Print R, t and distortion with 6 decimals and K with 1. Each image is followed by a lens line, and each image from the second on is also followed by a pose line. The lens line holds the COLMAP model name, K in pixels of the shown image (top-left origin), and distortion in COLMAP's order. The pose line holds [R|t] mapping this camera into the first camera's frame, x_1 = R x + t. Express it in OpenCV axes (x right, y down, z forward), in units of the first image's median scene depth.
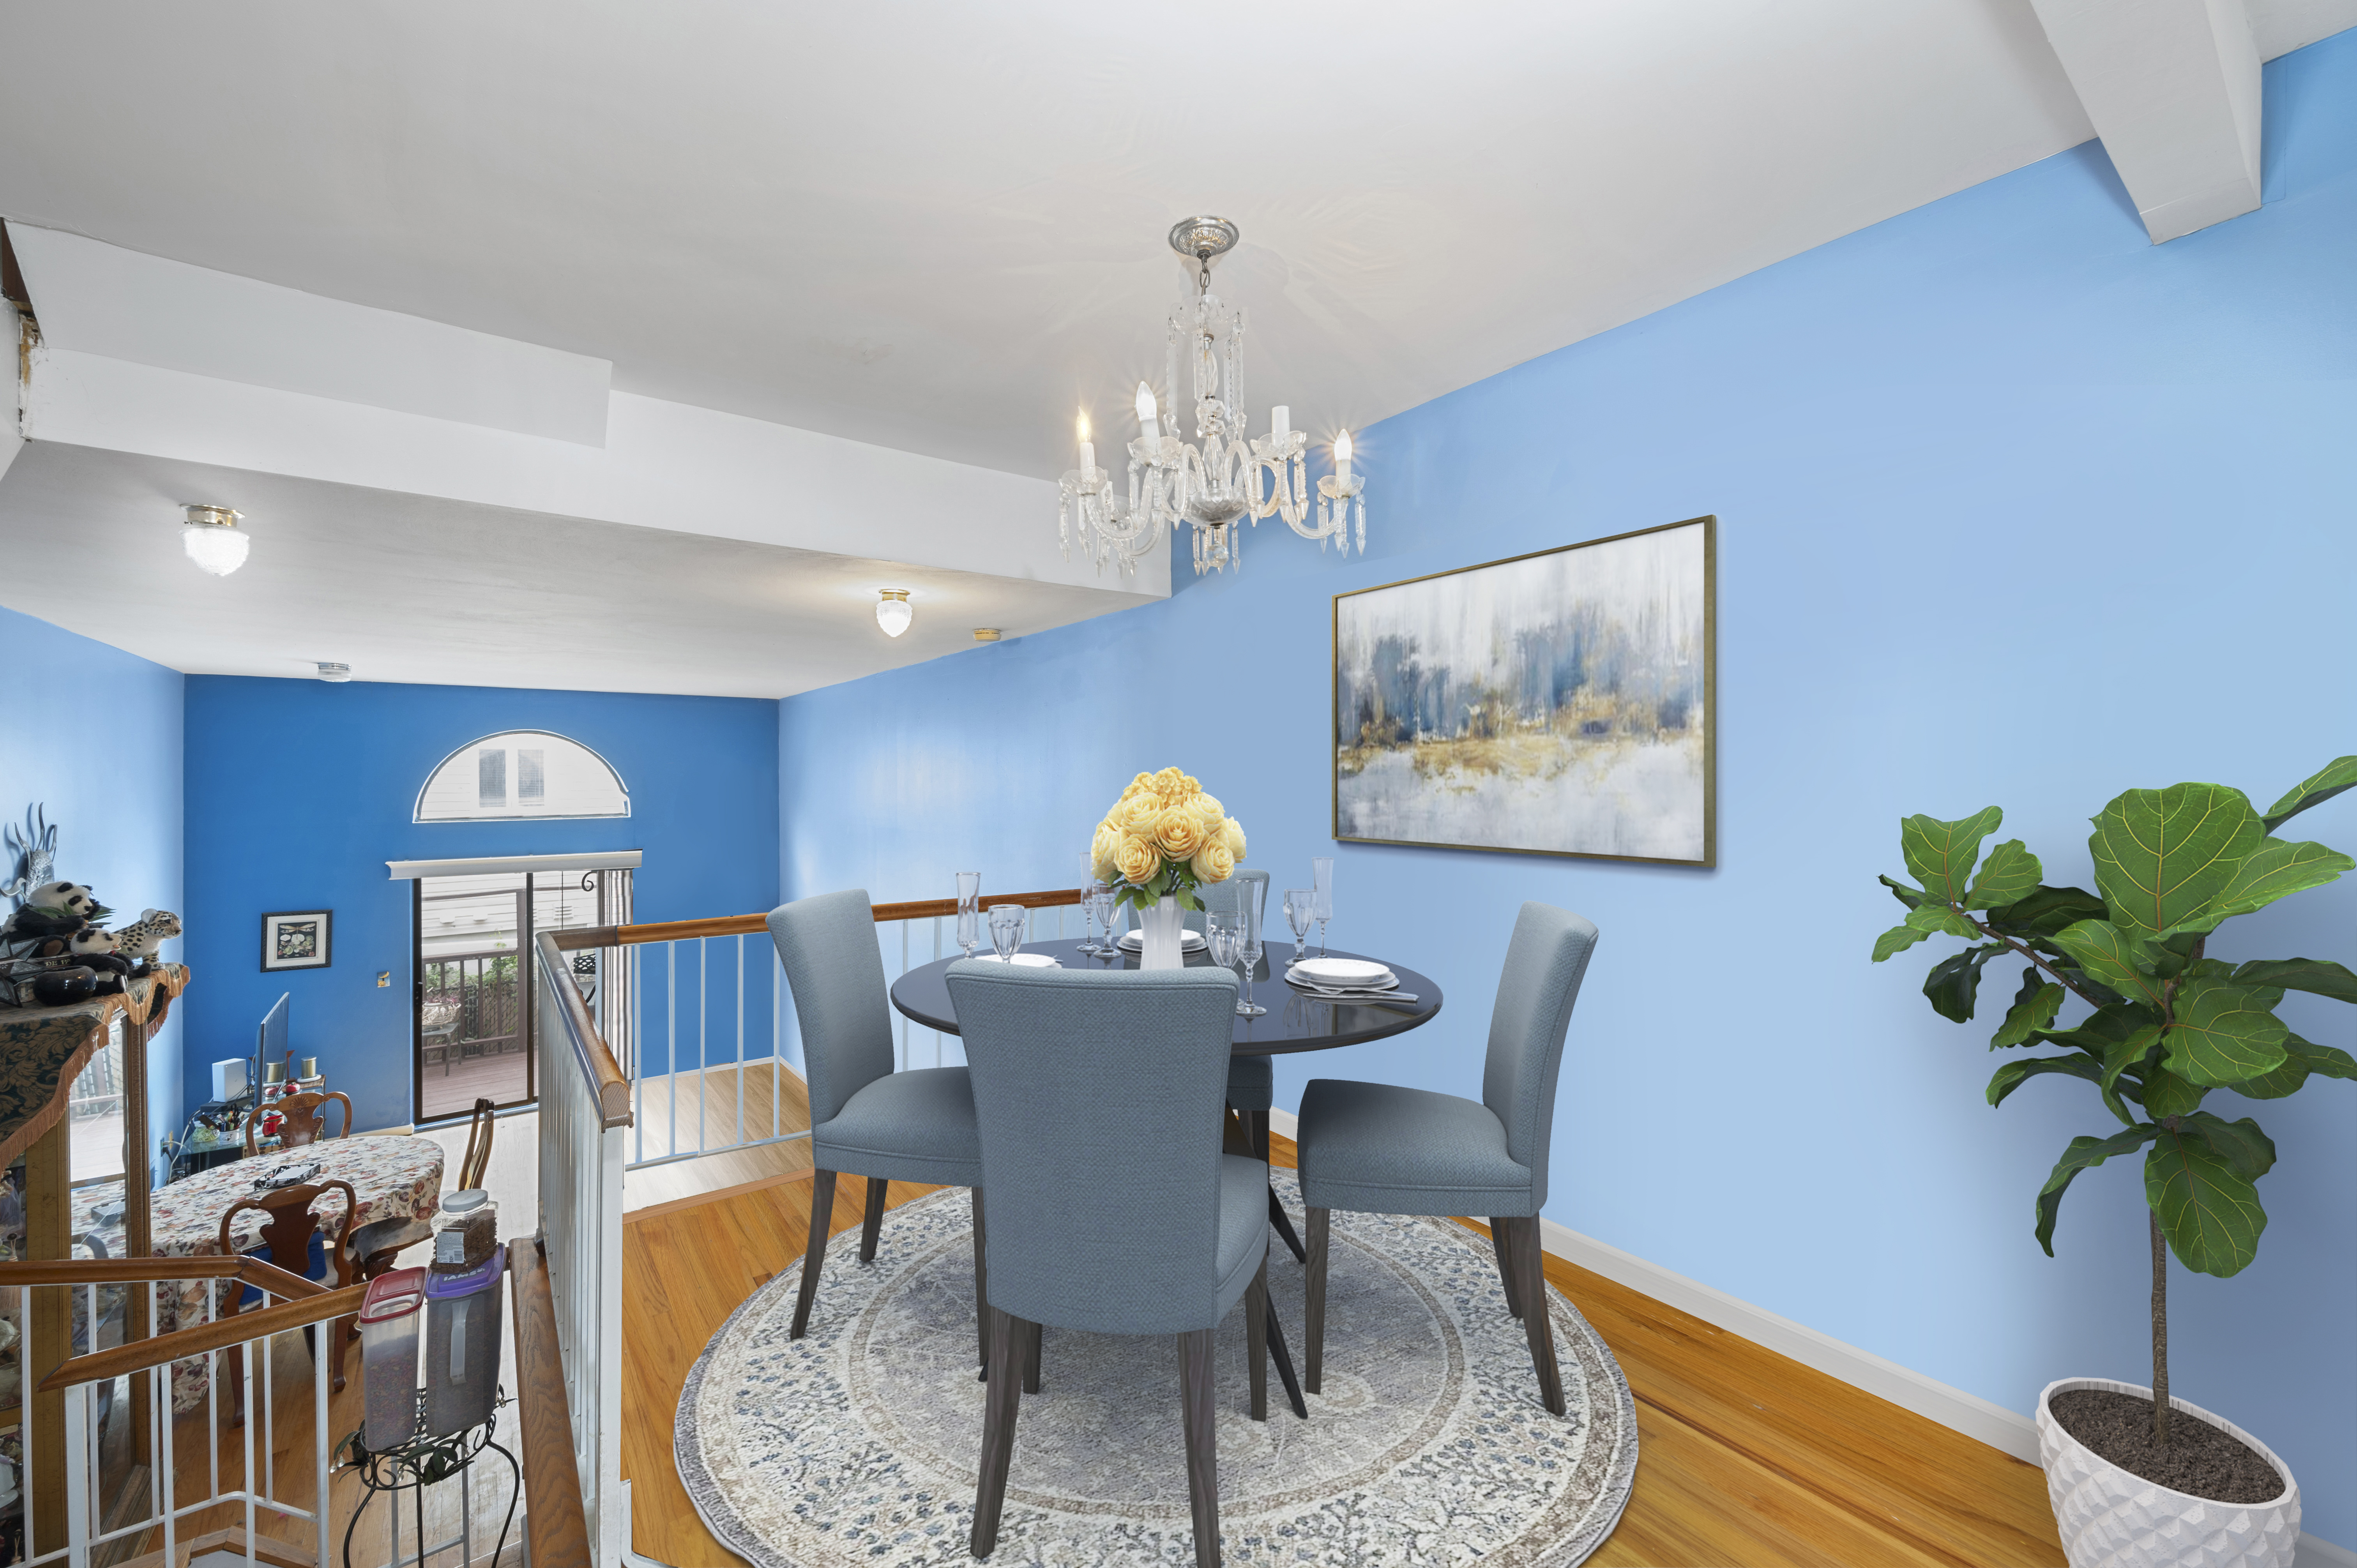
lens RADIAL K [[955.9, 0, 1165.8], [0, 955.9, 775.8], [0, 0, 1]] dist [0.000333, 0.000133]
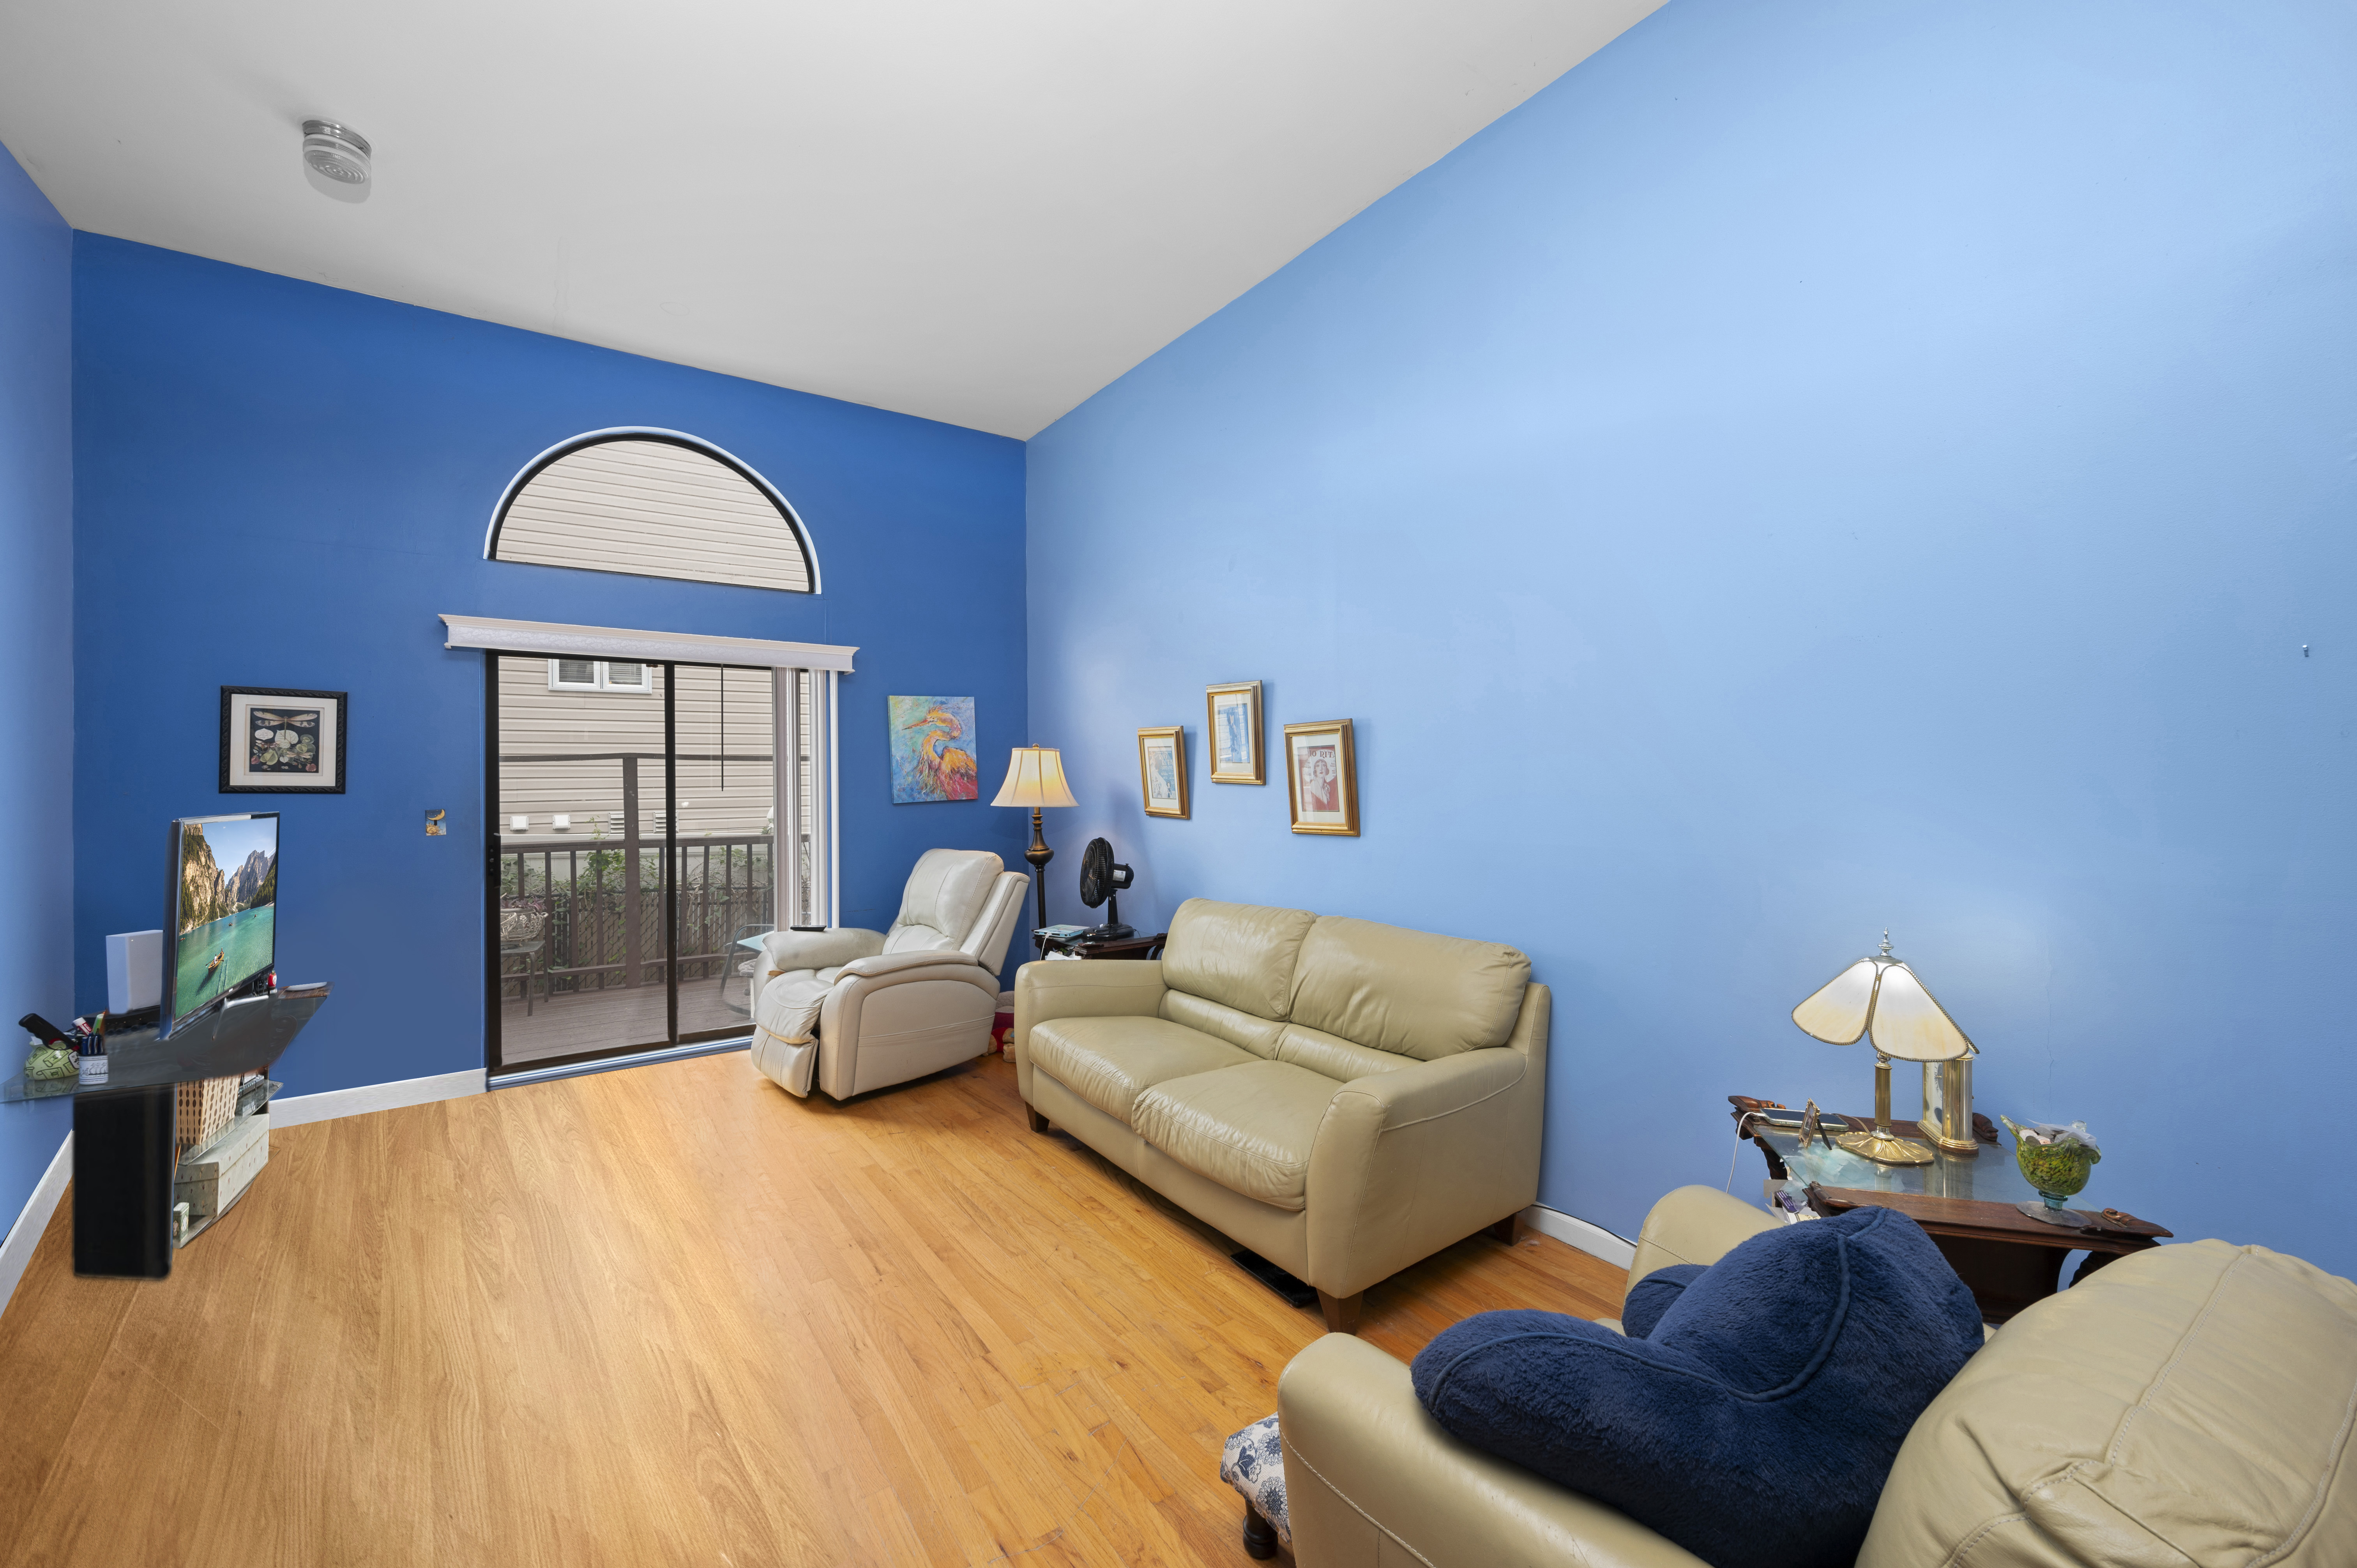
lens RADIAL K [[945.6, 0, 1178.5], [0, 945.6, 784.0], [0, 0, 1]] dist [-0.001674, -0.000399]
pose [[0.999751, 0.002473, -0.022199, -0.364877], [-0.002382, 0.999989, 0.004109, 0.191797], [0.022209, -0.004055, 0.999745, 0.449700]]
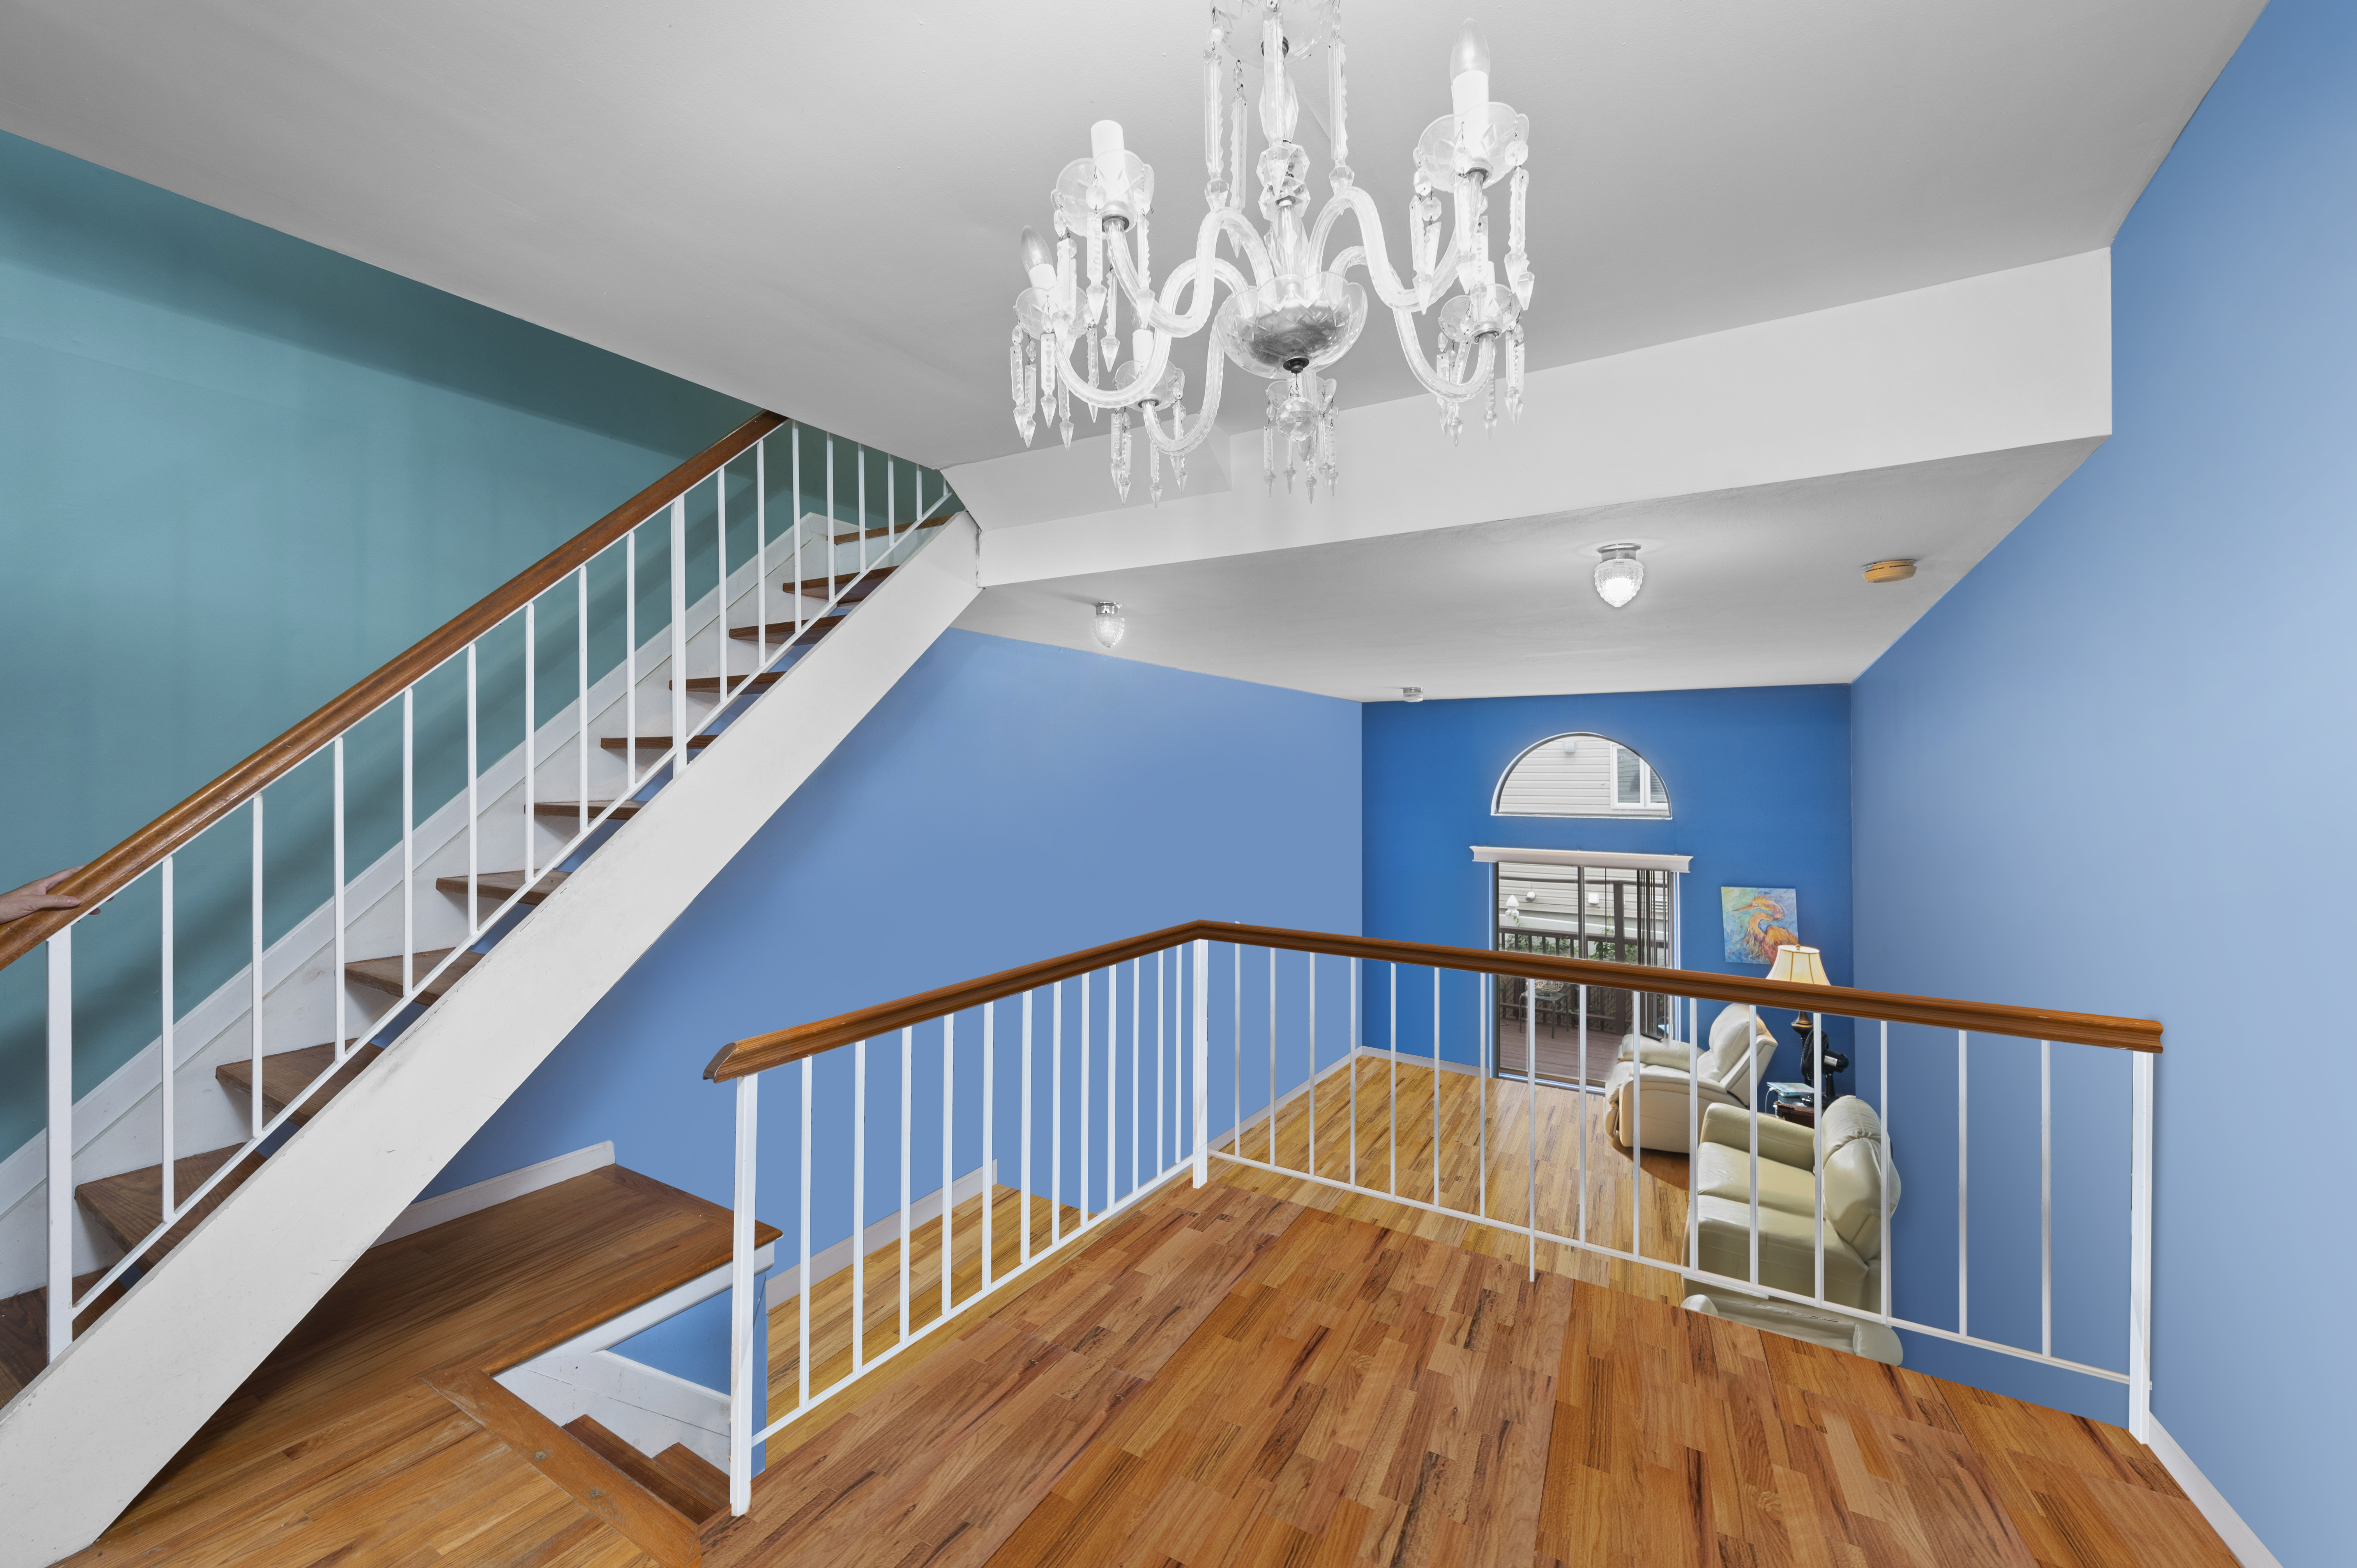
lens RADIAL K [[933.3, 0, 1169.1], [0, 933.3, 770.6], [0, 0, 1]] dist [-0.000700, -0.000142]
pose [[0.362419, 0.004945, -0.932002, 0.153574], [-0.002586, 0.999987, 0.004301, -0.009964], [0.932012, 0.000851, 0.362427, 0.217223]]
